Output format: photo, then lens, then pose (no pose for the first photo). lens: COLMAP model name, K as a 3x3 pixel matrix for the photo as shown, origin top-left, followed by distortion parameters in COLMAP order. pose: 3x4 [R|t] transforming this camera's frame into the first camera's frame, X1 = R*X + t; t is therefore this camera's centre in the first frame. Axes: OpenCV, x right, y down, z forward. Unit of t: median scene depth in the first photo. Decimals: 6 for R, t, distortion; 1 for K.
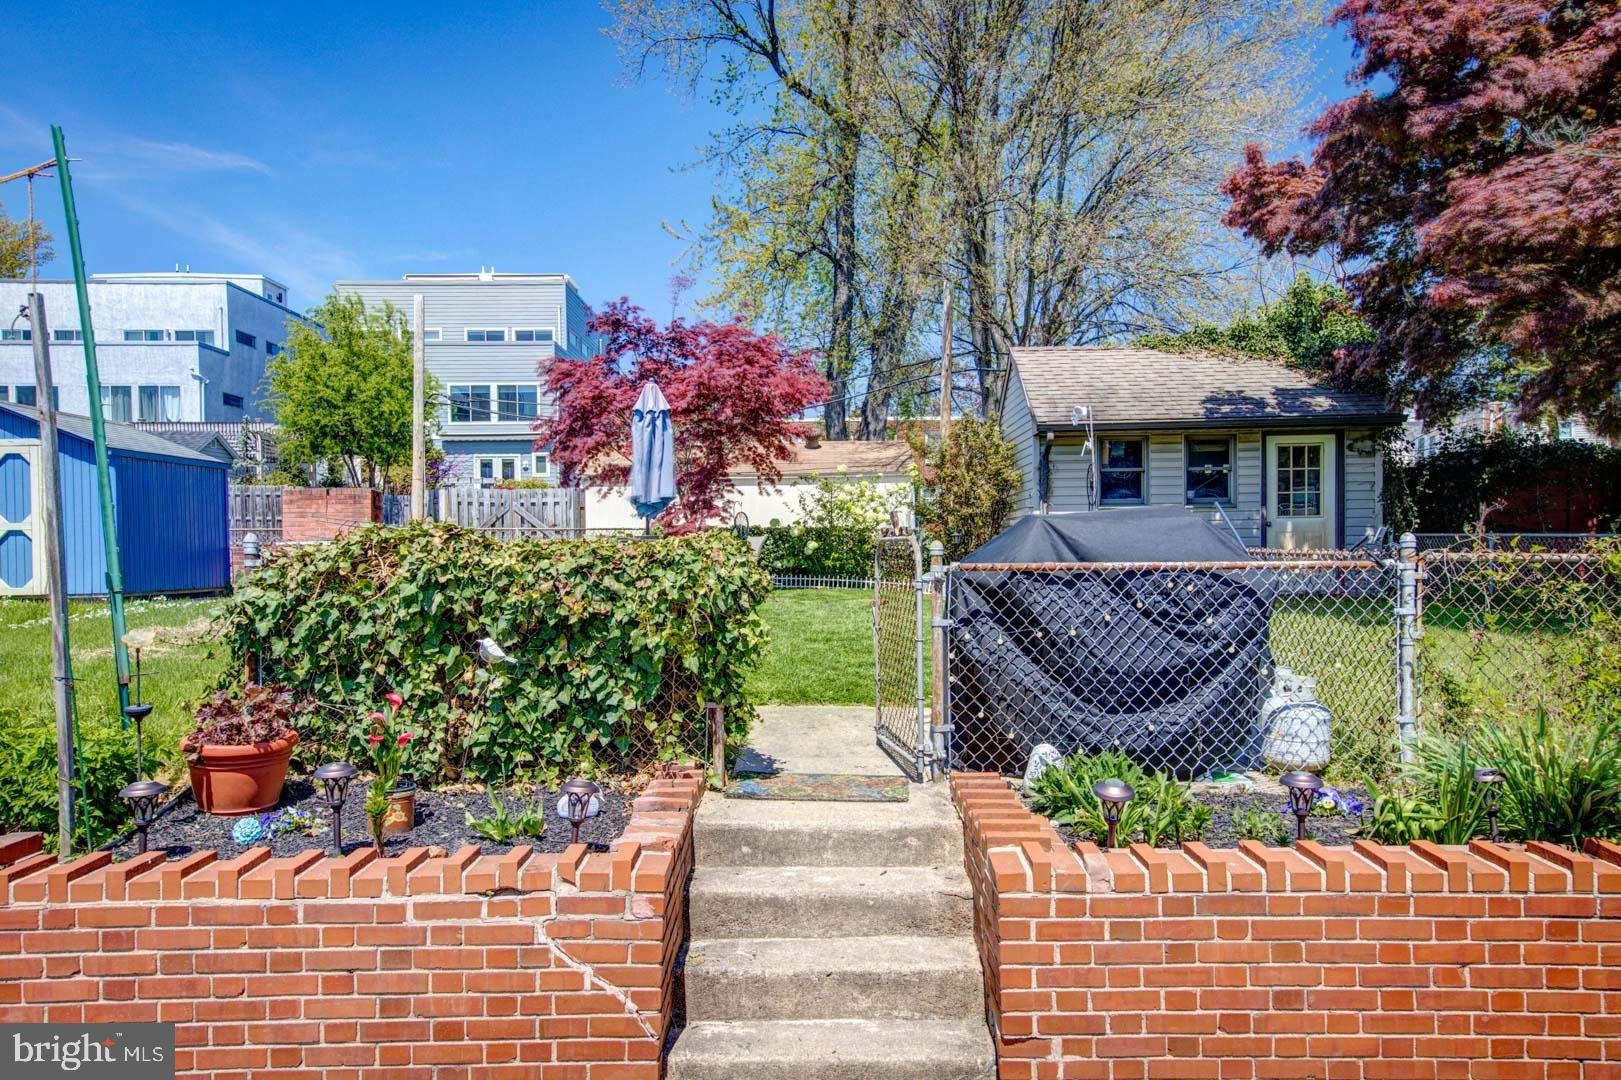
lens RADIAL K [[1798.7, 0, 810.5], [0, 1798.7, 540.0], [0, 0, 1]] dist [-0.000133, -0.000697]
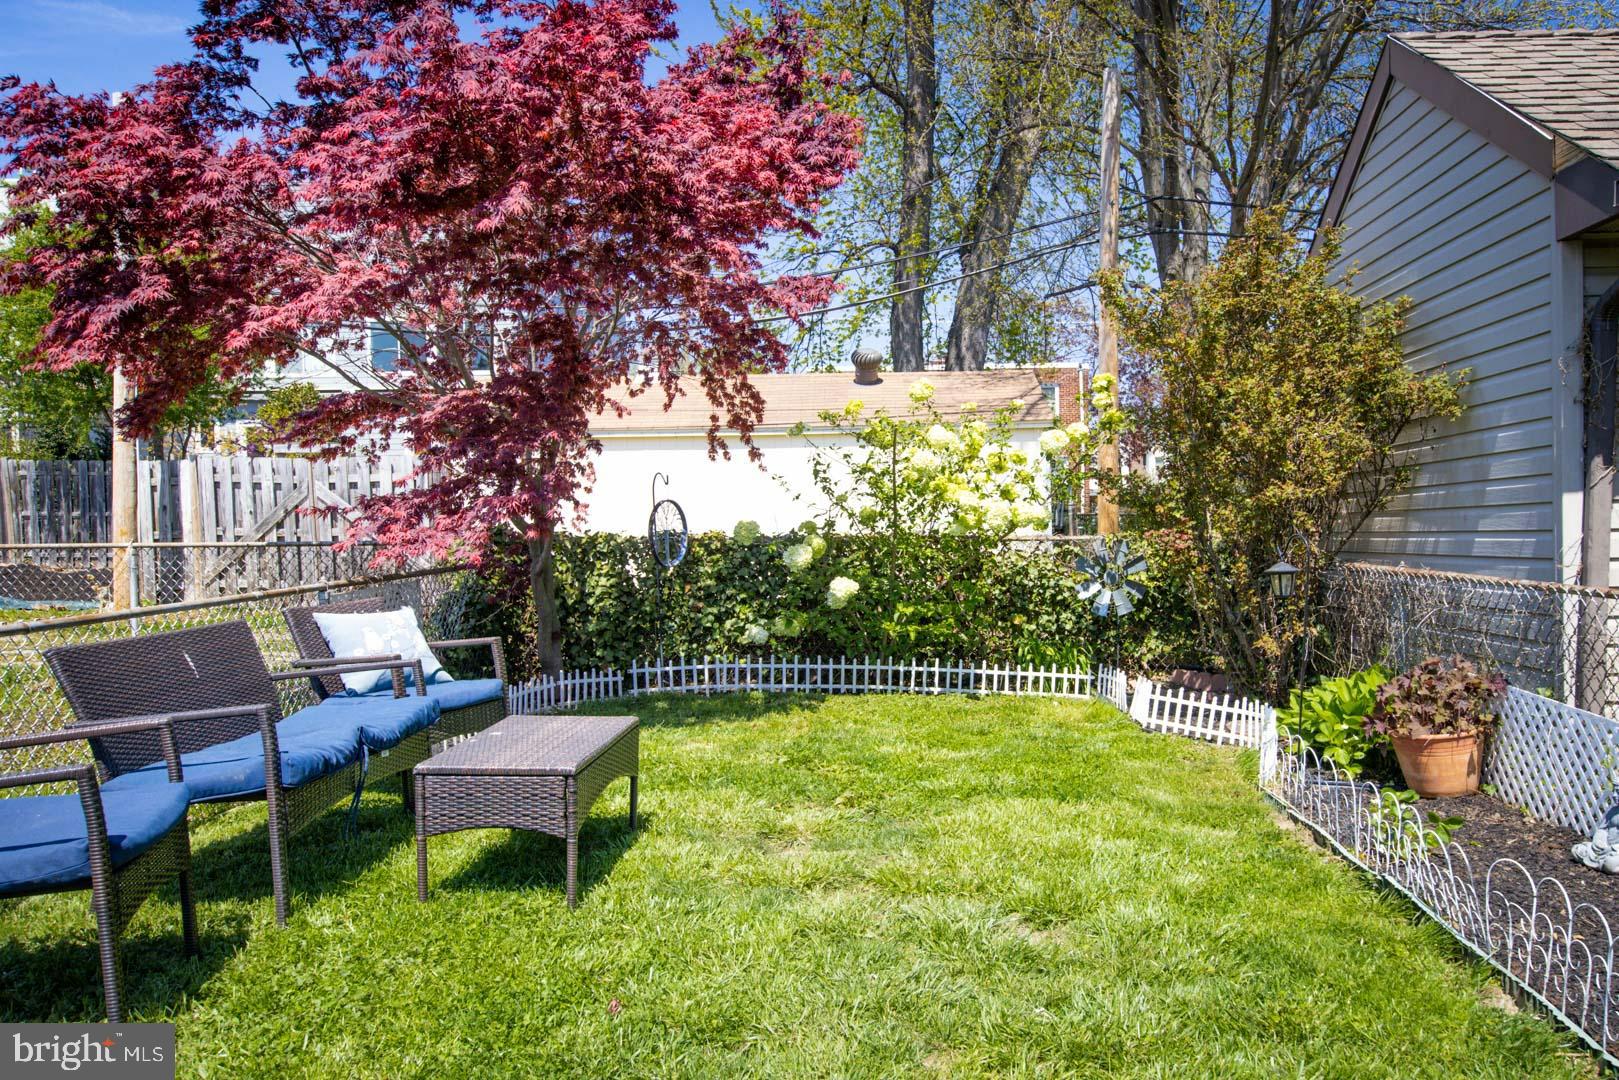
lens RADIAL K [[1796.4, 0, 809.5], [0, 1796.4, 540.0], [0, 0, 1]] dist [-0.000133, -0.000697]
pose [[0.999048, -0.008212, -0.042847, 0.009499], [0.008746, 0.999886, 0.012282, -0.011494], [0.042741, -0.012645, 0.999006, 0.599035]]
